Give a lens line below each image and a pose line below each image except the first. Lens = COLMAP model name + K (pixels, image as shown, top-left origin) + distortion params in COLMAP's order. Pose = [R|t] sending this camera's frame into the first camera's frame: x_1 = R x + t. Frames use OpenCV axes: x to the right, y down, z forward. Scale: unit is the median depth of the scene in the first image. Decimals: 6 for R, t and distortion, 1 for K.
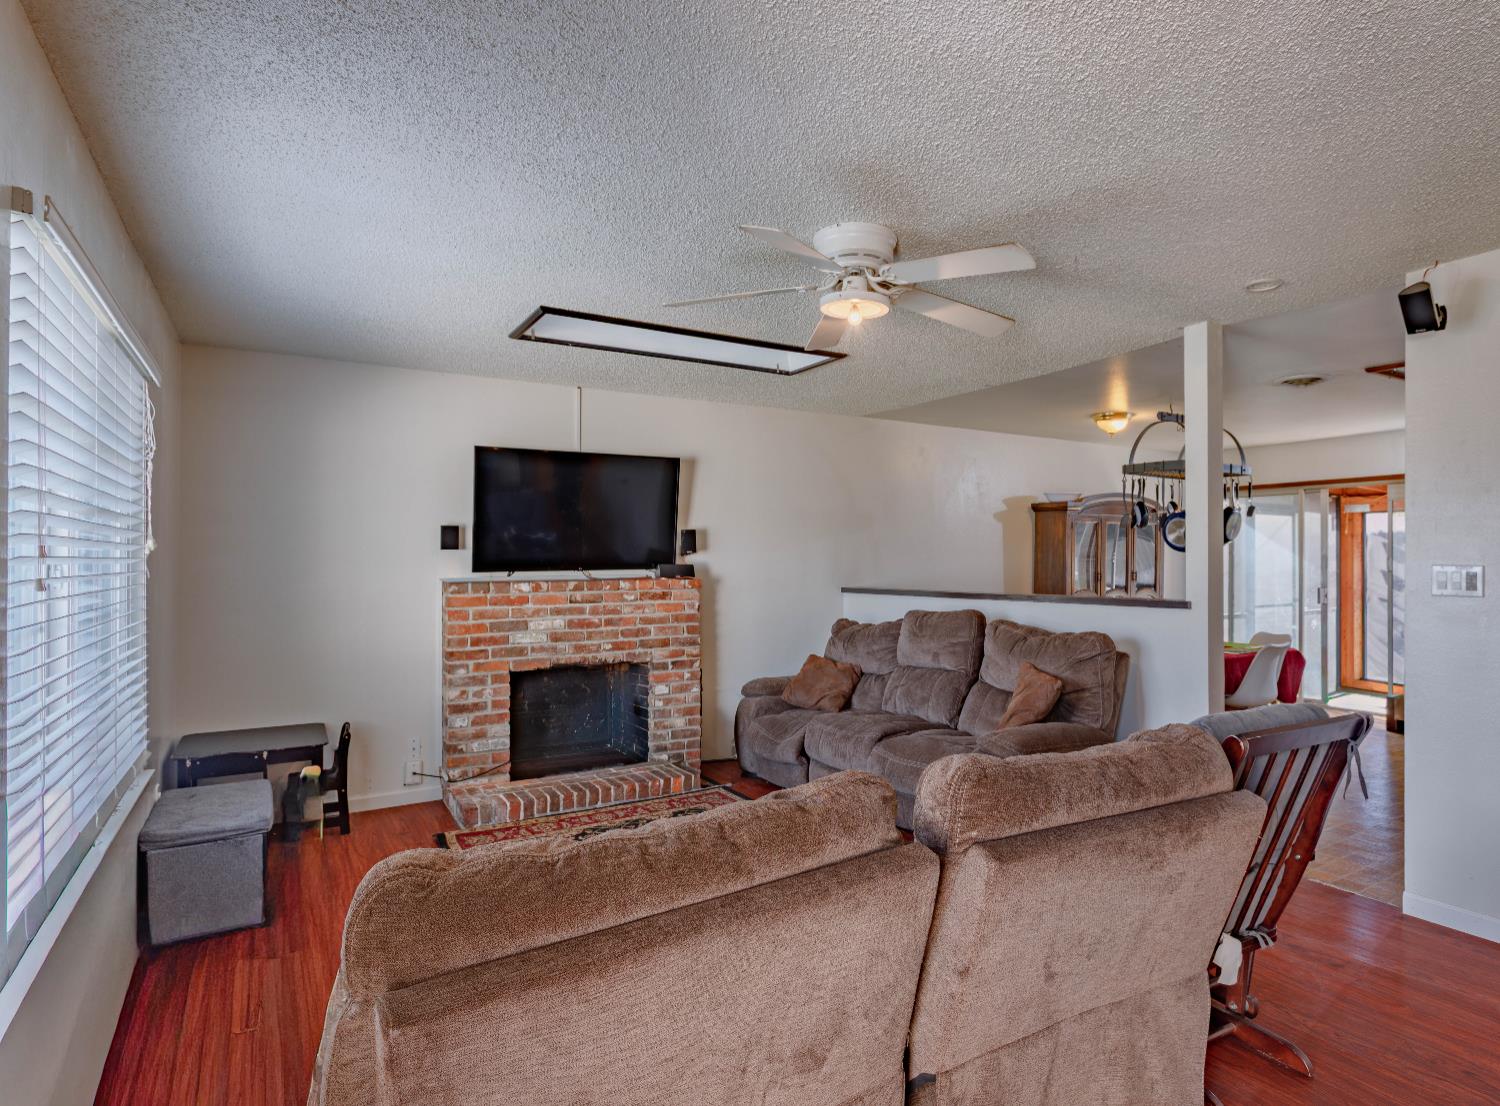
lens RADIAL K [[824.6, 0, 751.8], [0, 824.6, 553.6], [0, 0, 1]] dist [0.000157, 0.000013]
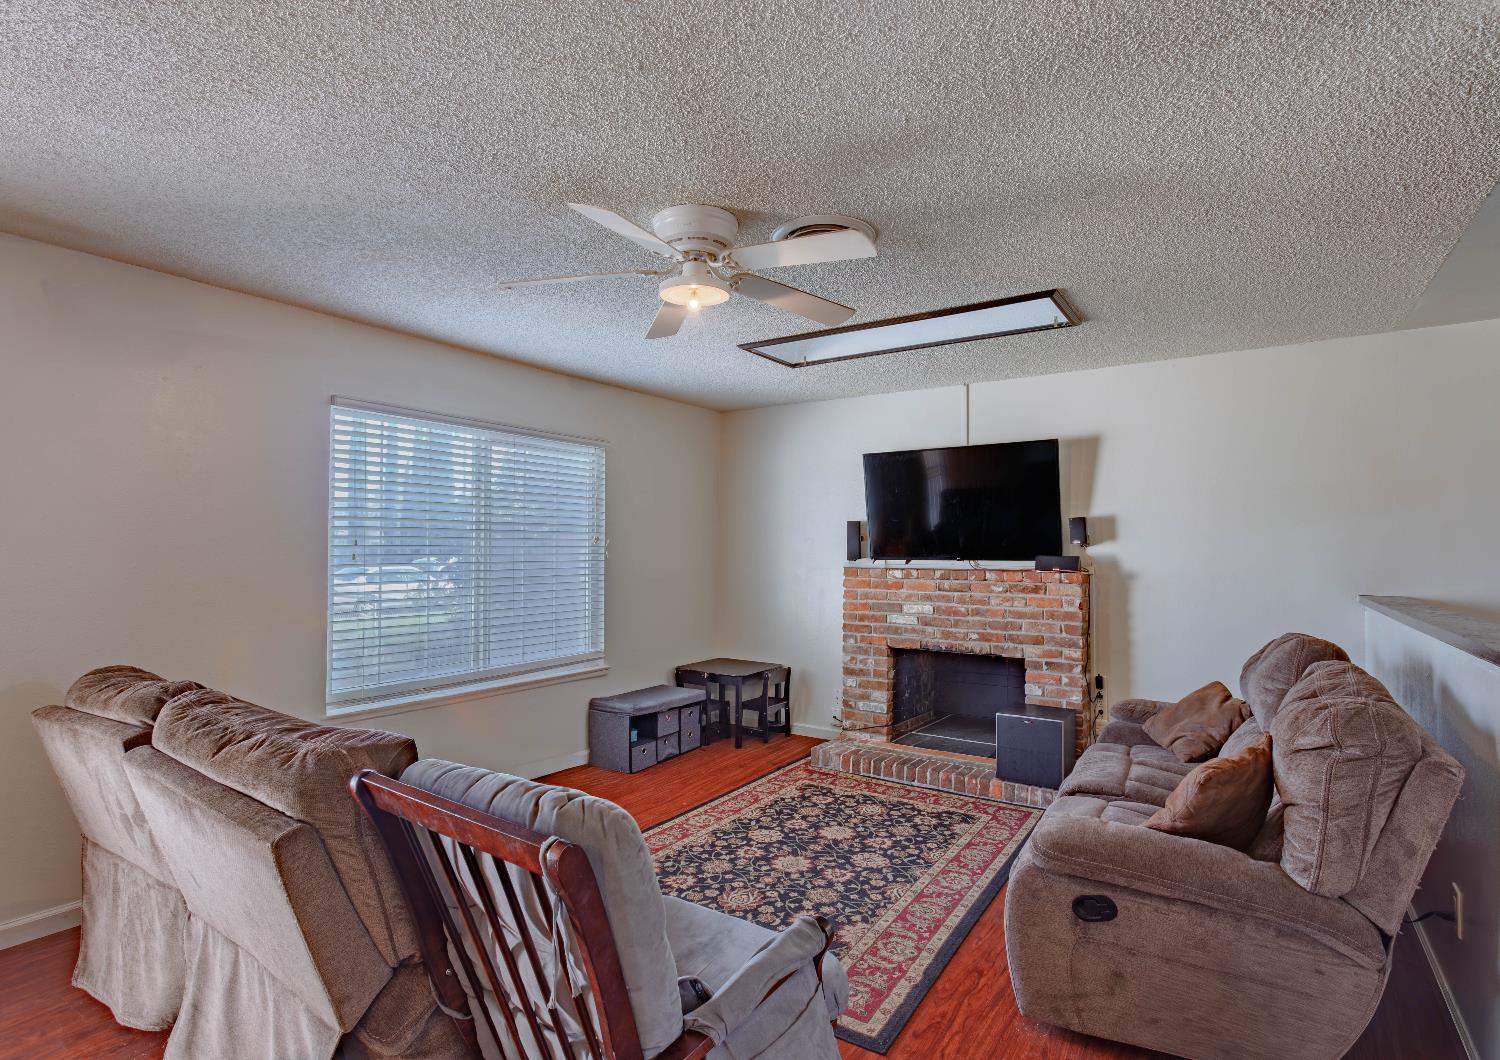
lens RADIAL K [[727.1, 0, 750.3], [0, 727.1, 540.1], [0, 0, 1]] dist [-0.000196, -0.000005]
pose [[0.436498, -0.004086, -0.899696, 0.516103], [0.001992, 0.999992, -0.003575, -0.002257], [0.899703, -0.000232, 0.436502, 0.374397]]
